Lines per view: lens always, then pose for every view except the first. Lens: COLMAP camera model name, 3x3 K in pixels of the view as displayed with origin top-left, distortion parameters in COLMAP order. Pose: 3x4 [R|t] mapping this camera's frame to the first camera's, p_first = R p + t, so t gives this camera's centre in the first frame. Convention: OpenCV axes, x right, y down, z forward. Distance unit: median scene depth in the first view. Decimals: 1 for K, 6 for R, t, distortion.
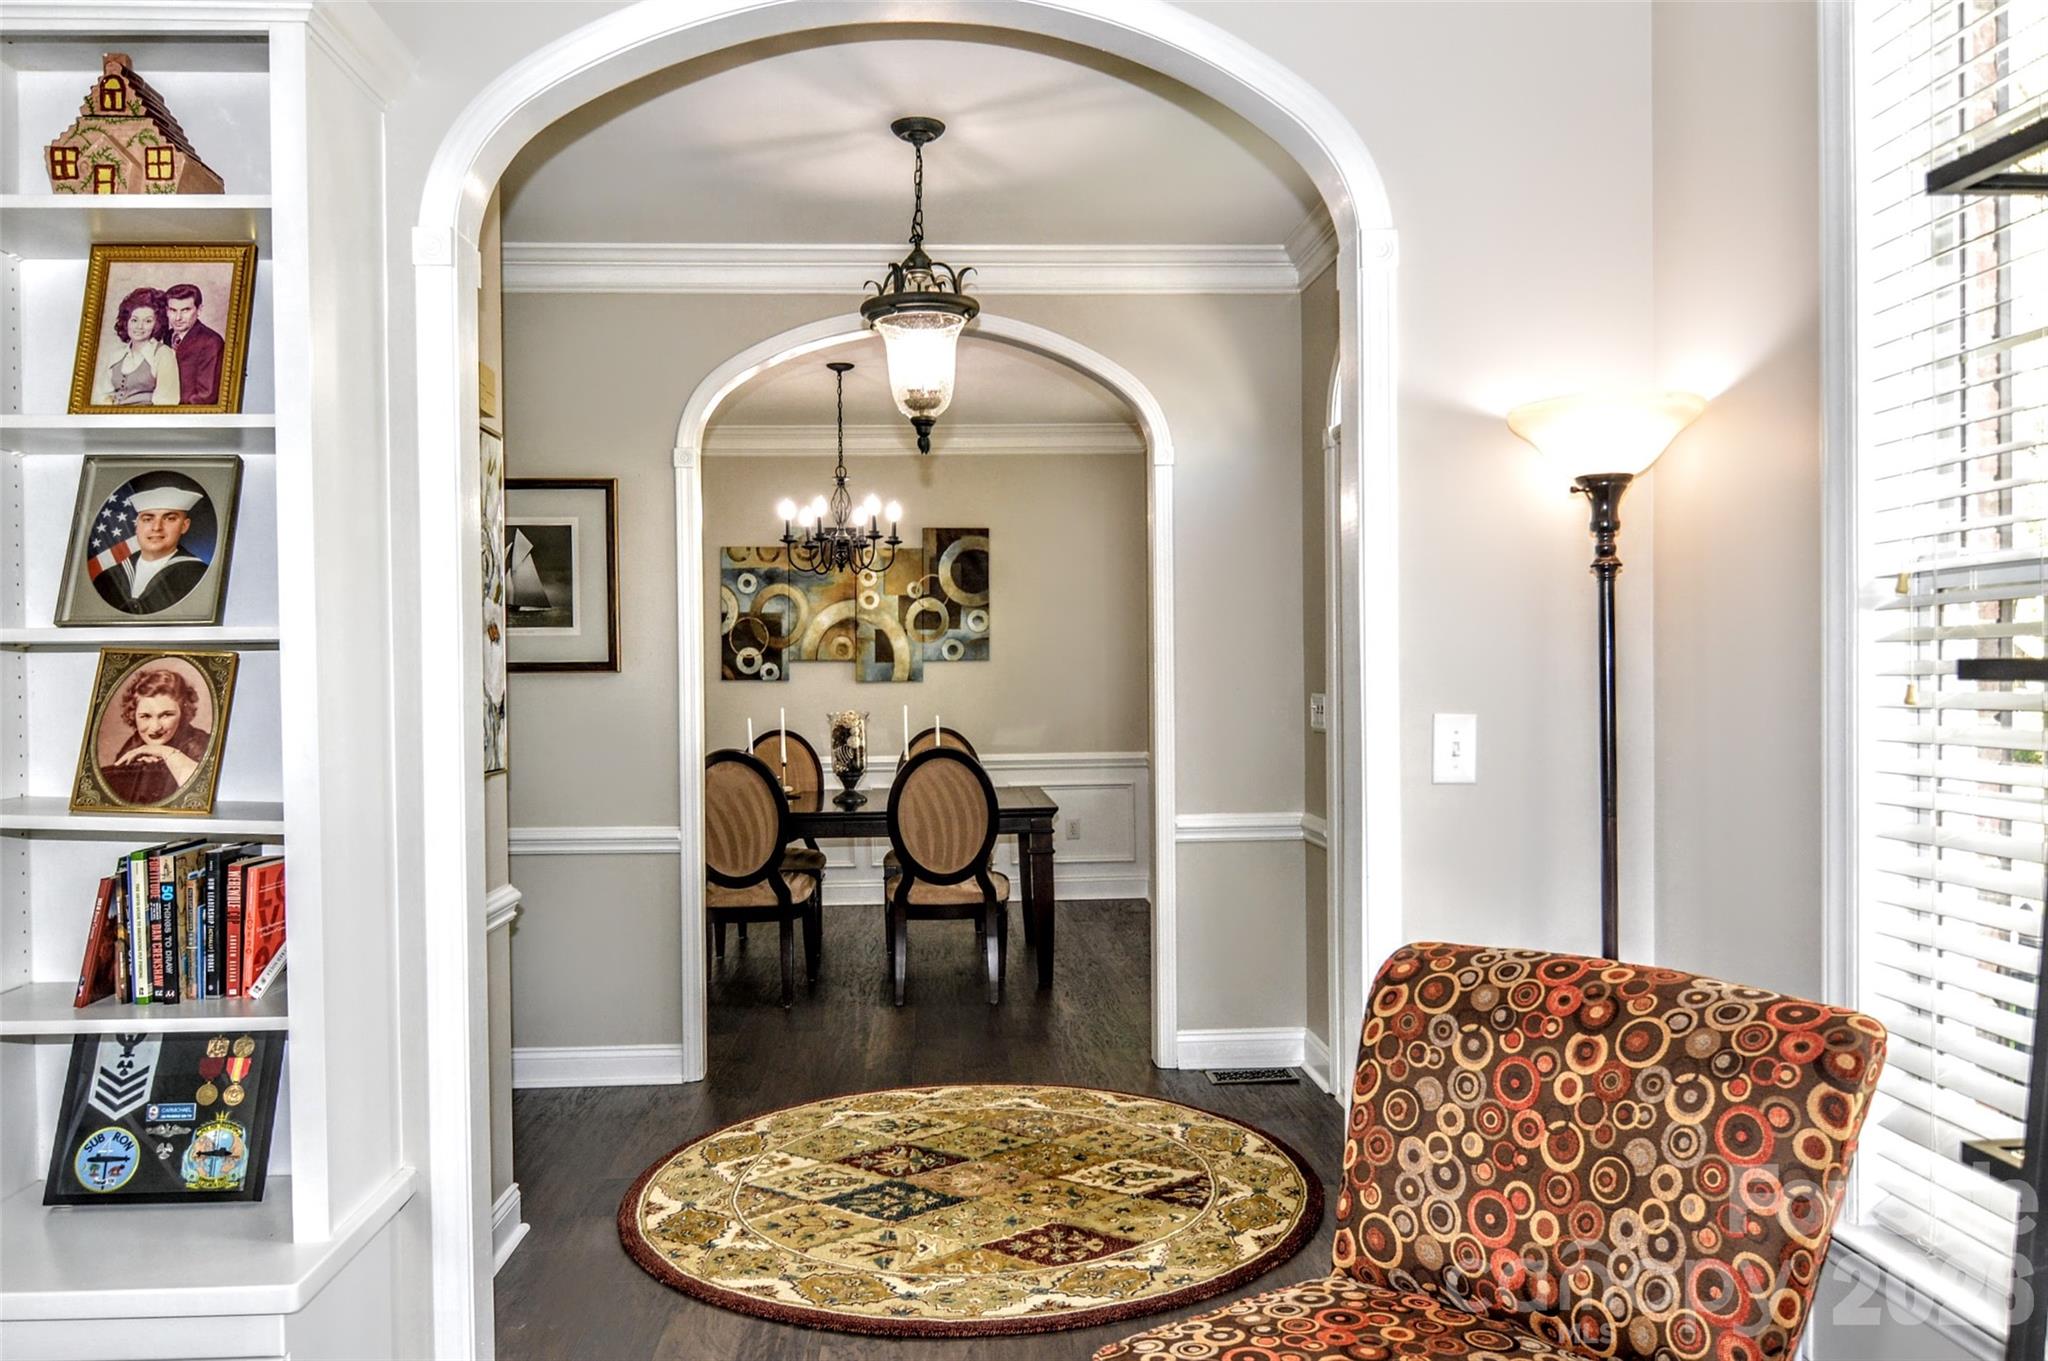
lens RADIAL K [[1446.5, 0, 1120.8], [0, 1446.5, 668.1], [0, 0, 1]] dist [0.013540, -0.028611]
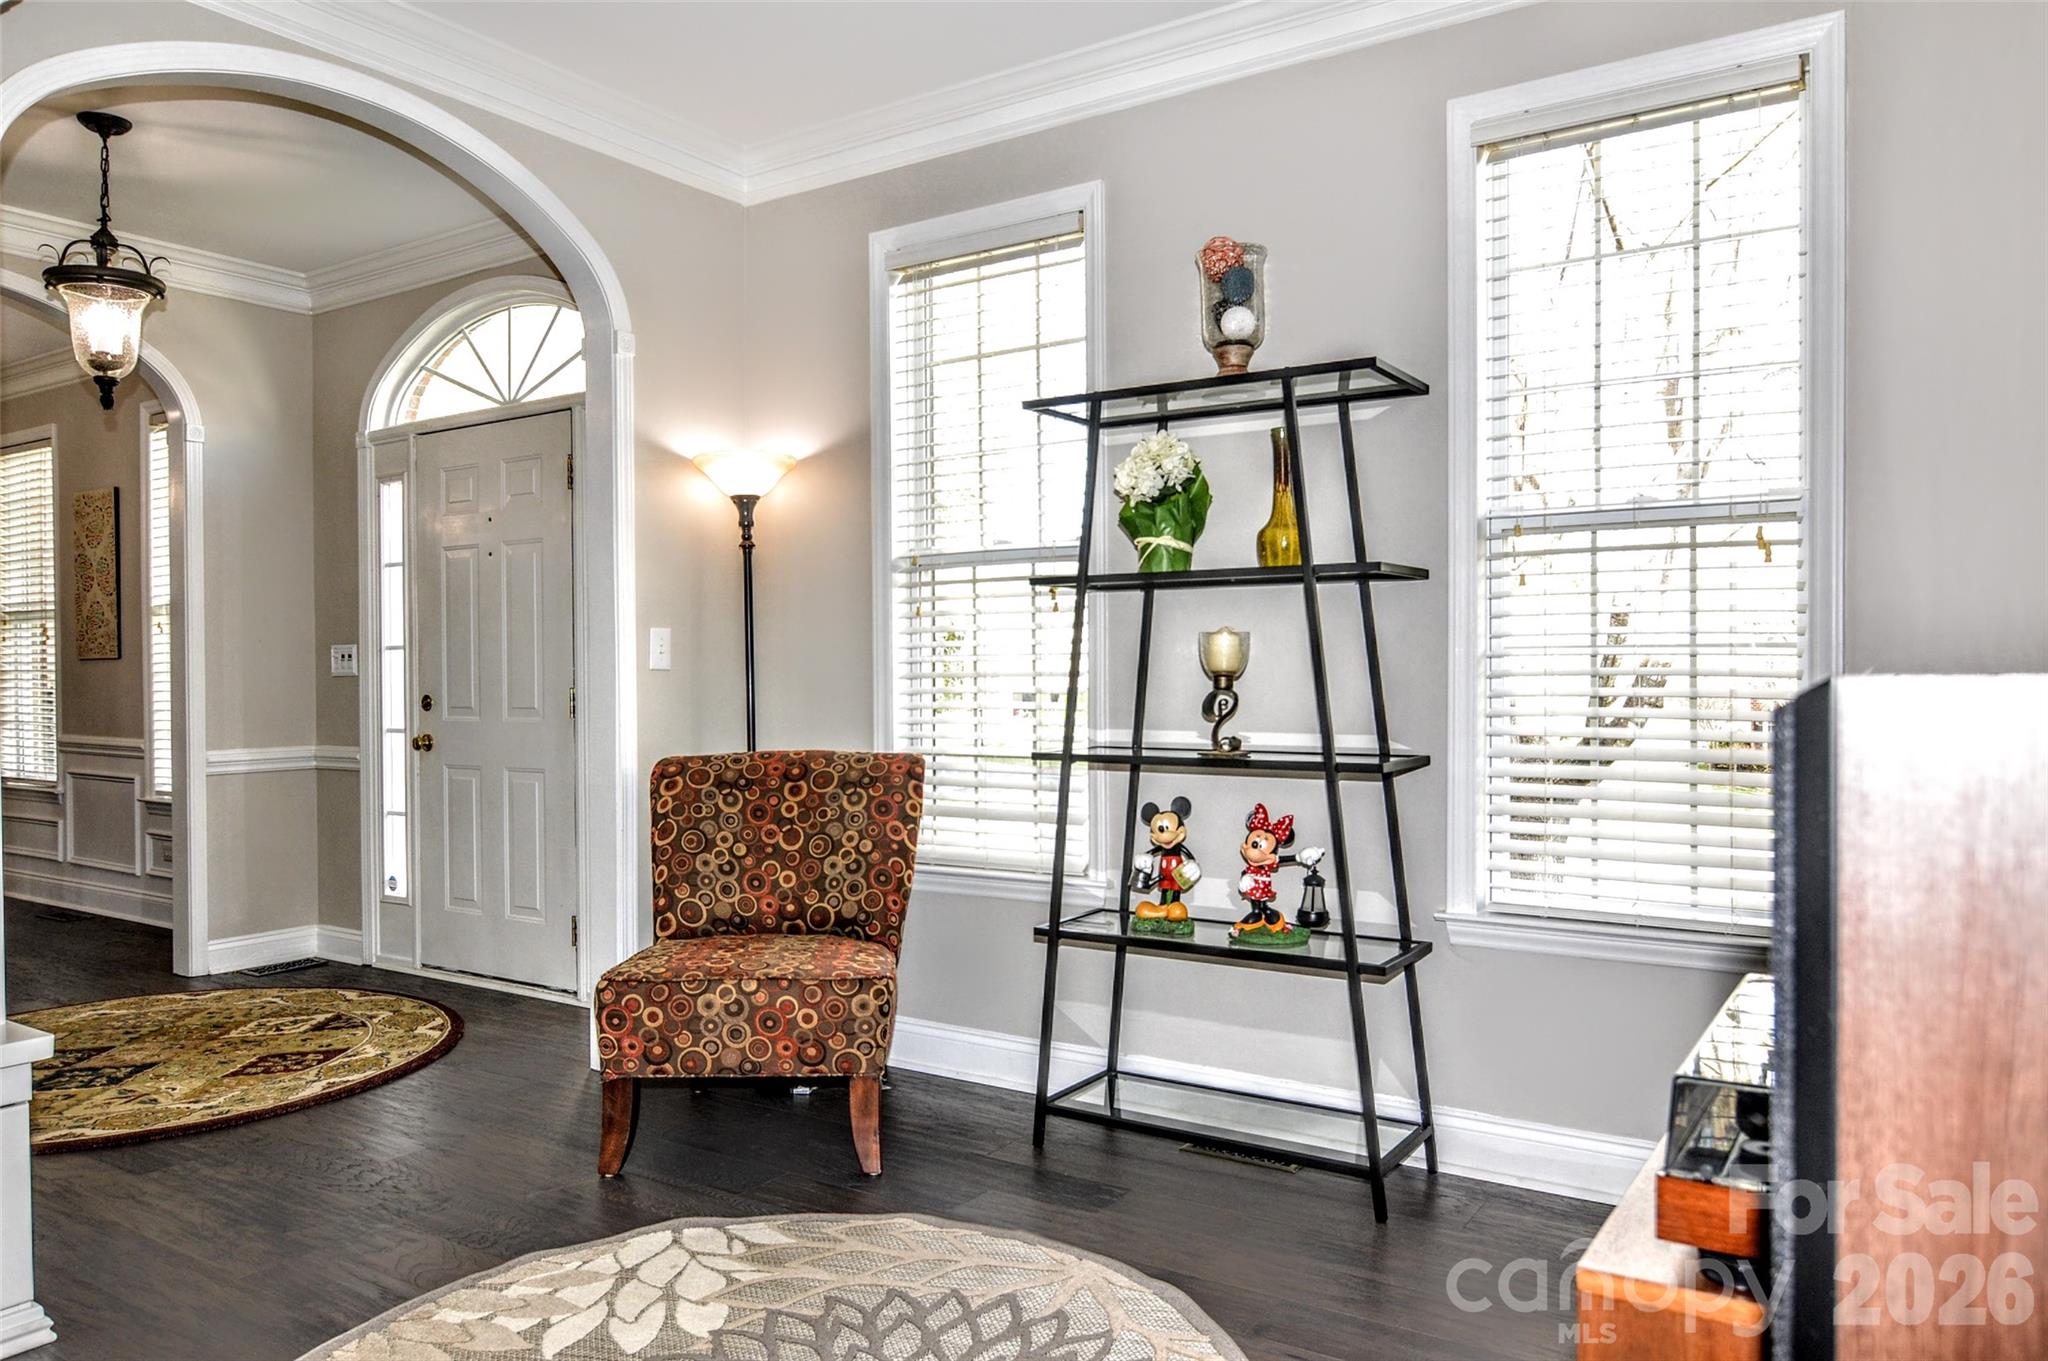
lens RADIAL K [[1446.5, 0, 1013.4], [0, 1446.5, 681.8], [0, 0, 1]] dist [0.013540, -0.028611]
pose [[0.605576, 0.001842, 0.795785, -0.695659], [0.009474, 0.999910, -0.009524, 0.092653], [-0.795731, 0.013307, 0.605504, -0.274724]]
